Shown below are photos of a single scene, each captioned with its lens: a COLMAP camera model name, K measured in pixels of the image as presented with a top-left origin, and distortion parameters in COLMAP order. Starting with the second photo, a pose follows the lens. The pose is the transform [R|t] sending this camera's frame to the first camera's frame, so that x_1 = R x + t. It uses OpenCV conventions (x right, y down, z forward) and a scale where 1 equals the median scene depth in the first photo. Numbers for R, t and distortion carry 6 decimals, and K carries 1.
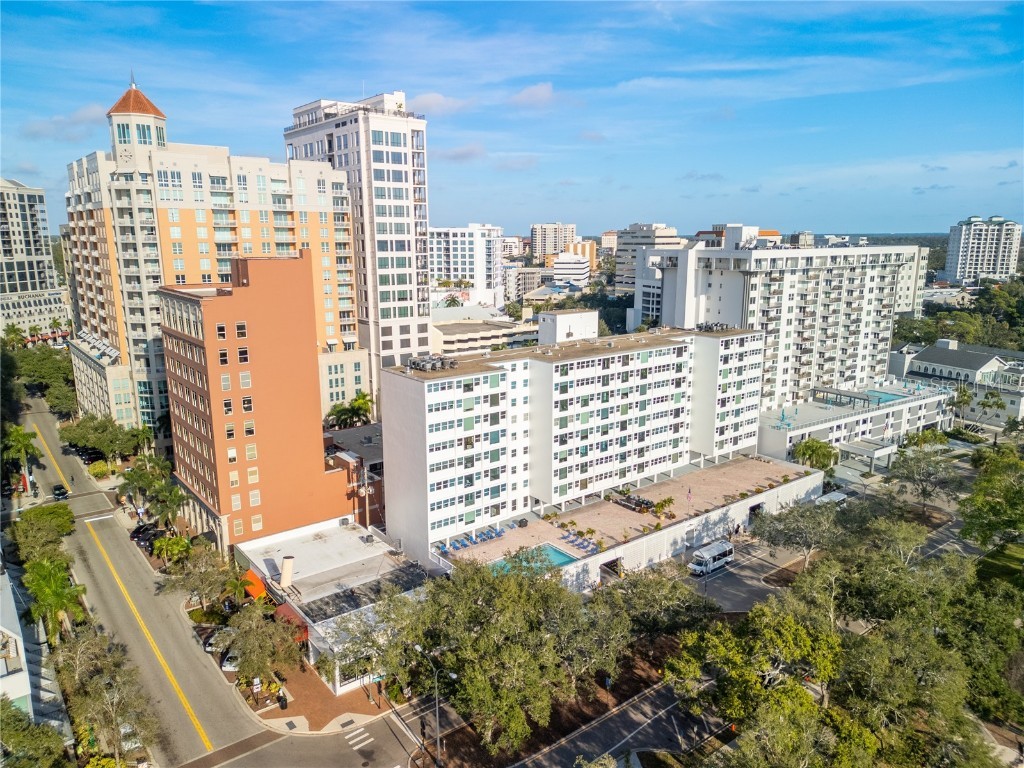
lens RADIAL K [[719.7, 0, 512.0], [0, 719.7, 384.0], [0, 0, 1]] dist [0.049273, -0.006986]
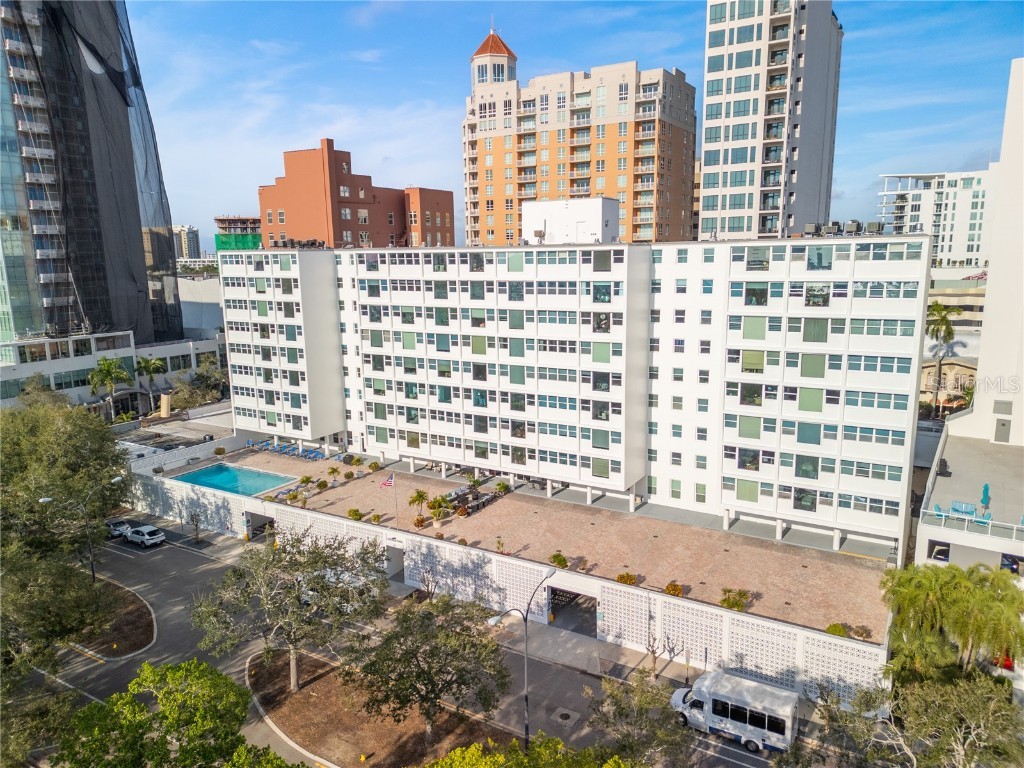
lens RADIAL K [[719.7, 0, 512.0], [0, 719.7, 384.0], [0, 0, 1]] dist [0.049273, -0.006986]
pose [[0.364597, 0.166973, -0.916072, 0.732943], [-0.176055, 0.978409, 0.108264, -0.003233], [0.914370, 0.121807, 0.386122, 0.795177]]
